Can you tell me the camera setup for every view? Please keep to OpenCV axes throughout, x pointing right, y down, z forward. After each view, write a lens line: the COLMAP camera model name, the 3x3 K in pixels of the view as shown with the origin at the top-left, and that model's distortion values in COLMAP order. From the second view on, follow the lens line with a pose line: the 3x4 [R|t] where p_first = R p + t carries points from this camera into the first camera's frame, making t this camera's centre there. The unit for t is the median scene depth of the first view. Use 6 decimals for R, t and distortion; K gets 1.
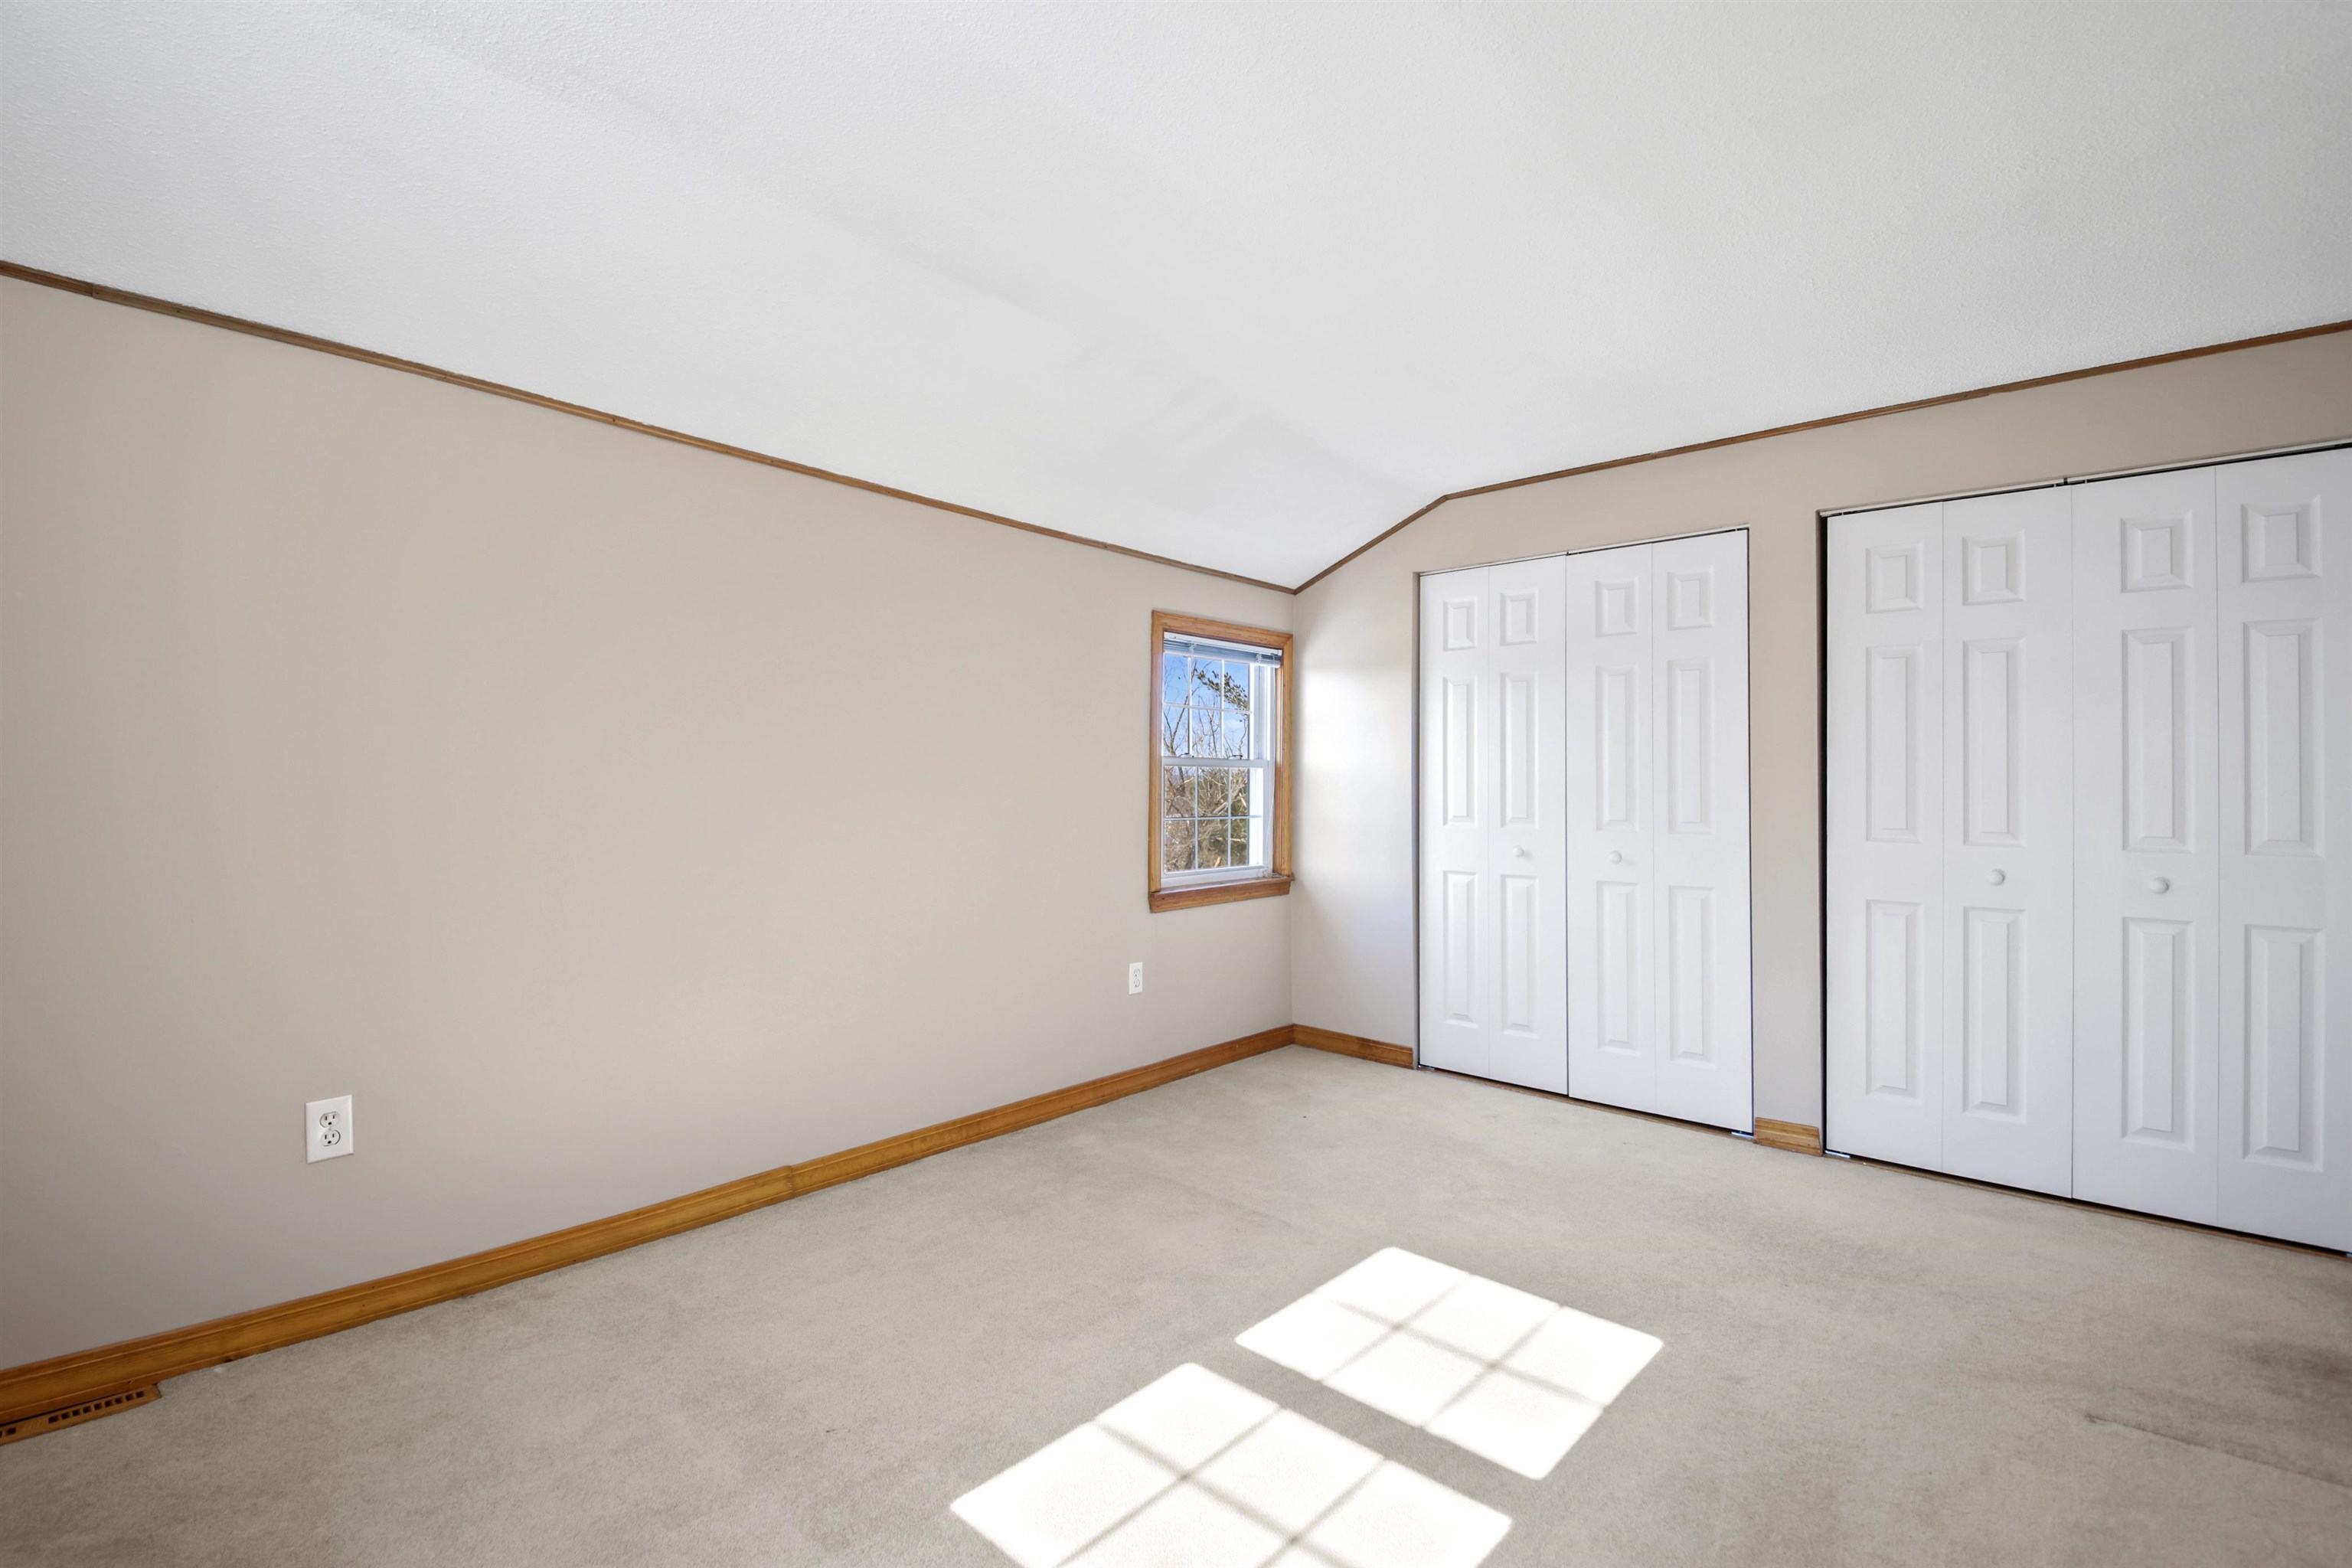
lens RADIAL K [[1004.3, 0, 1148.9], [0, 1004.3, 779.3], [0, 0, 1]] dist [0.014554, -0.000562]
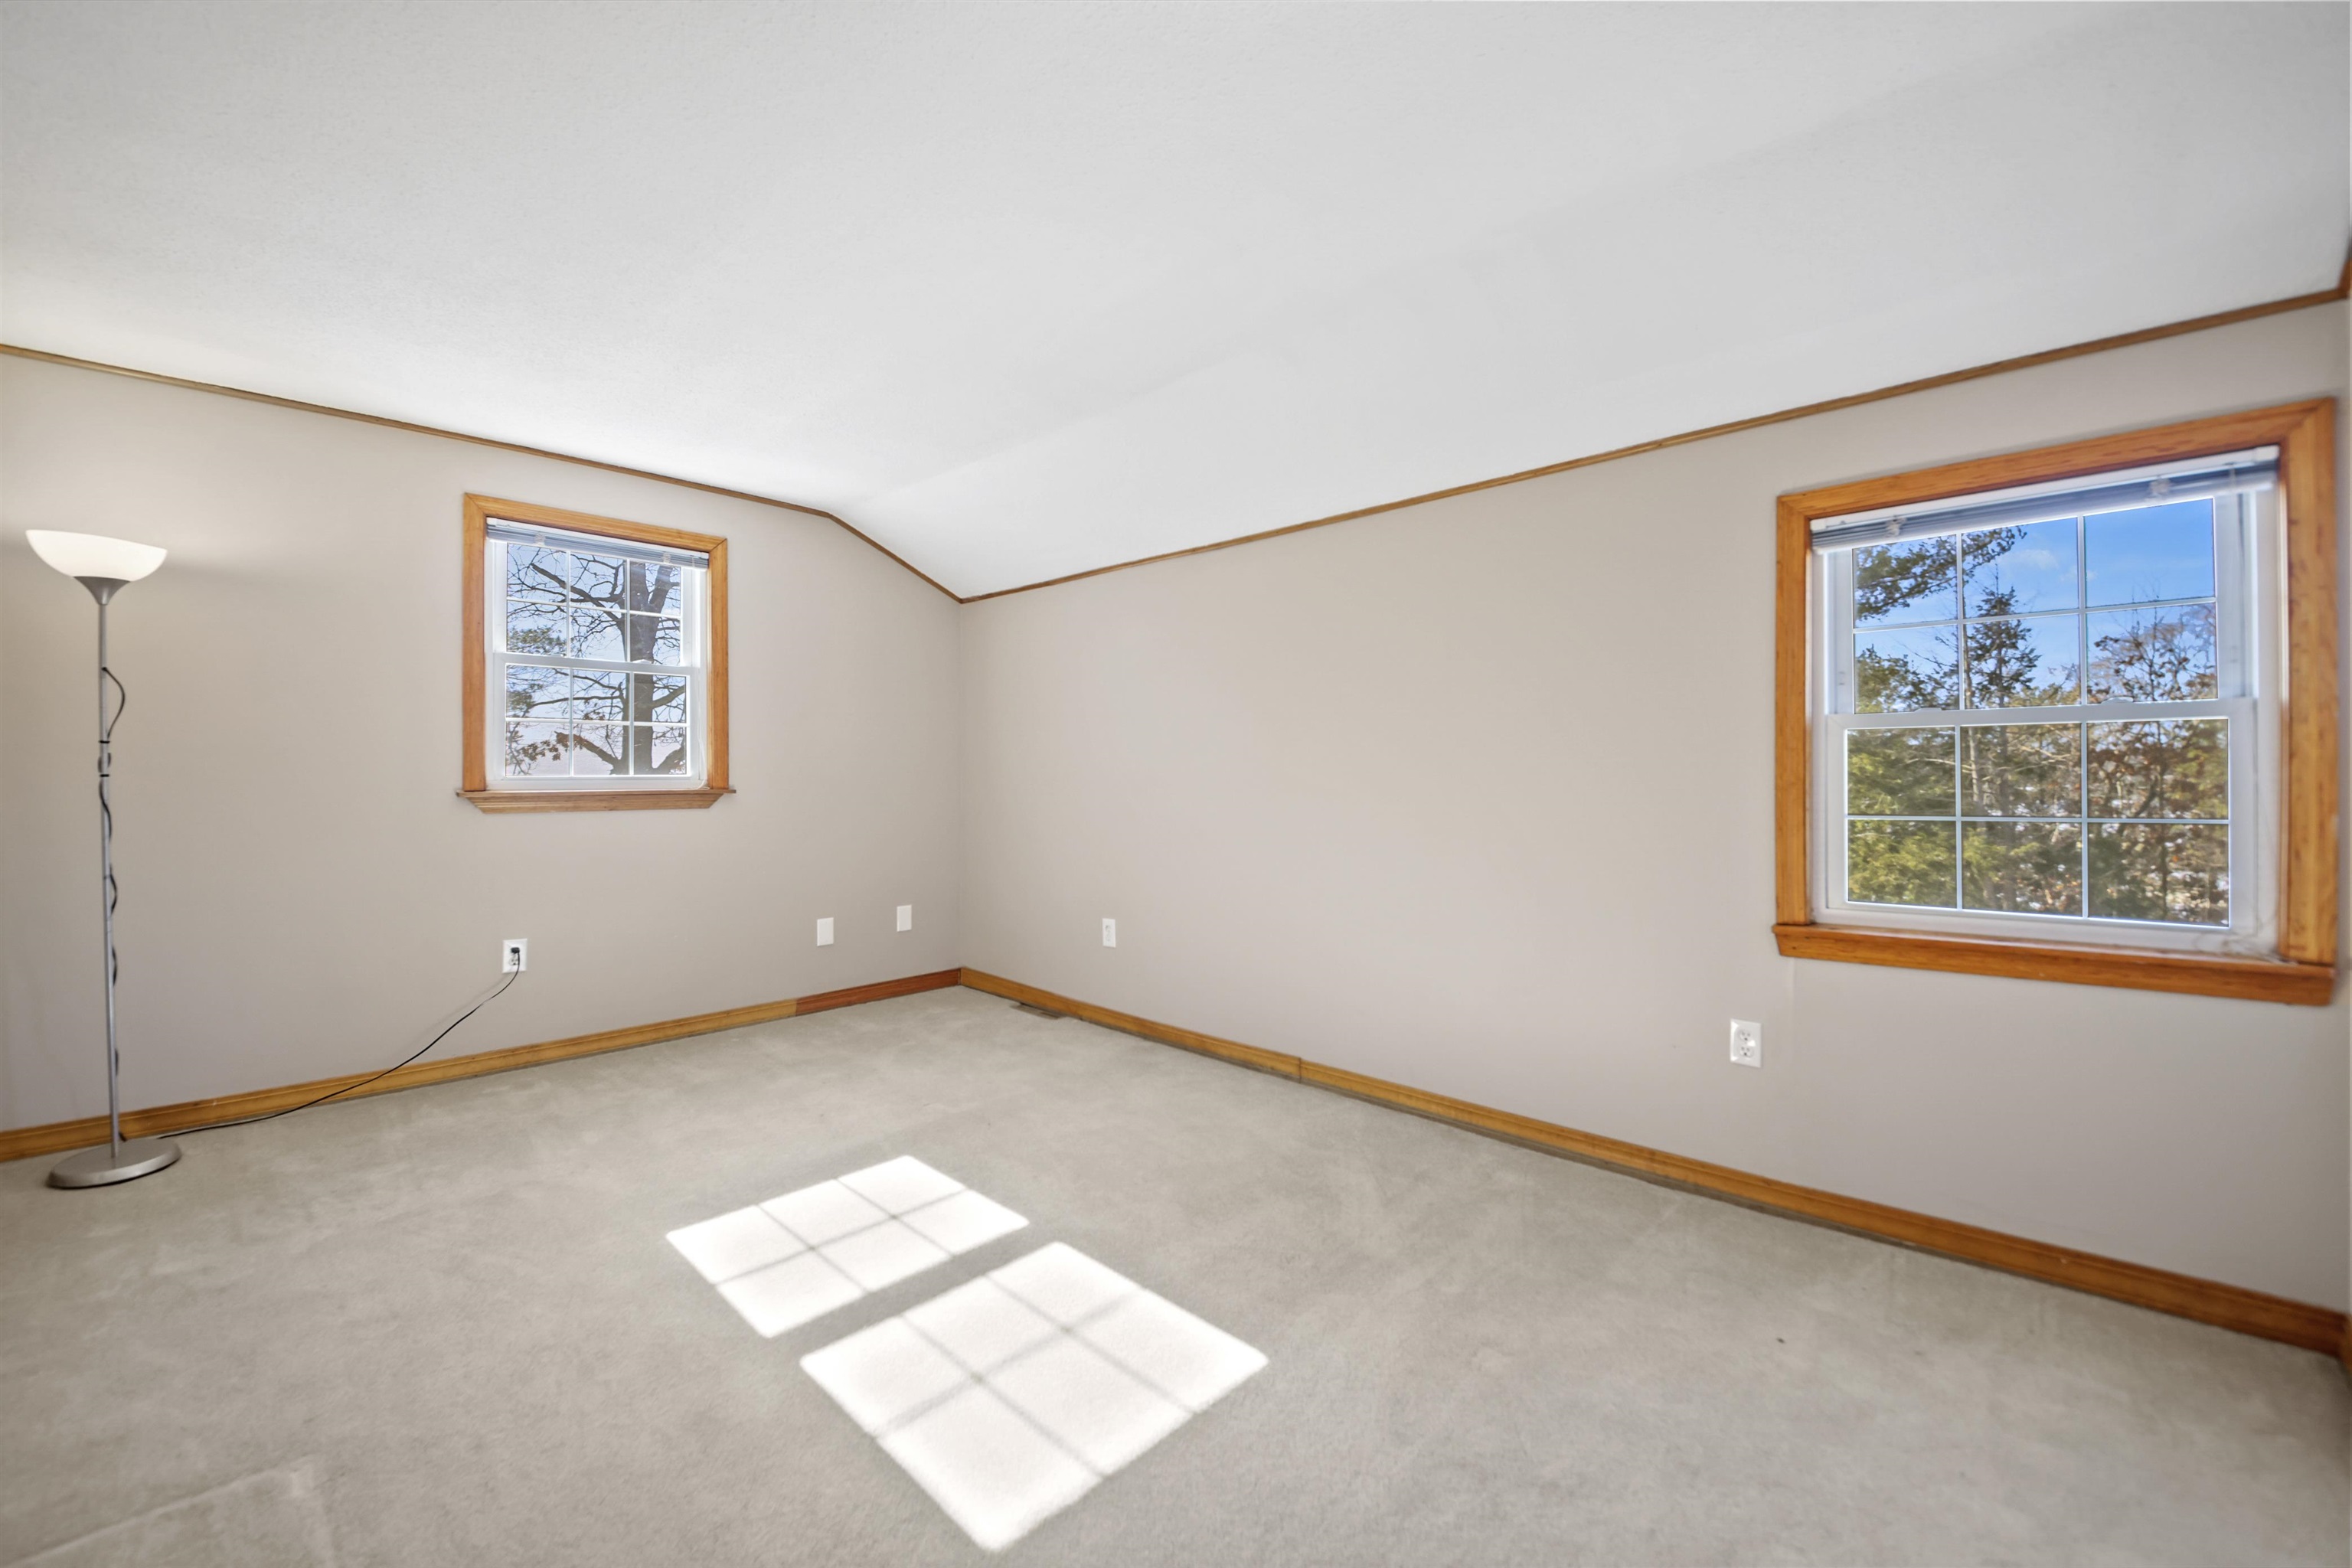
lens RADIAL K [[930.3, 0, 1194.3], [0, 930.3, 789.3], [0, 0, 1]] dist [0.001139, -0.011823]
pose [[0.004443, 0.012130, -0.999917, 0.811150], [0.018926, 0.999746, 0.012212, 0.011120], [0.999811, -0.018978, 0.004212, 0.810431]]
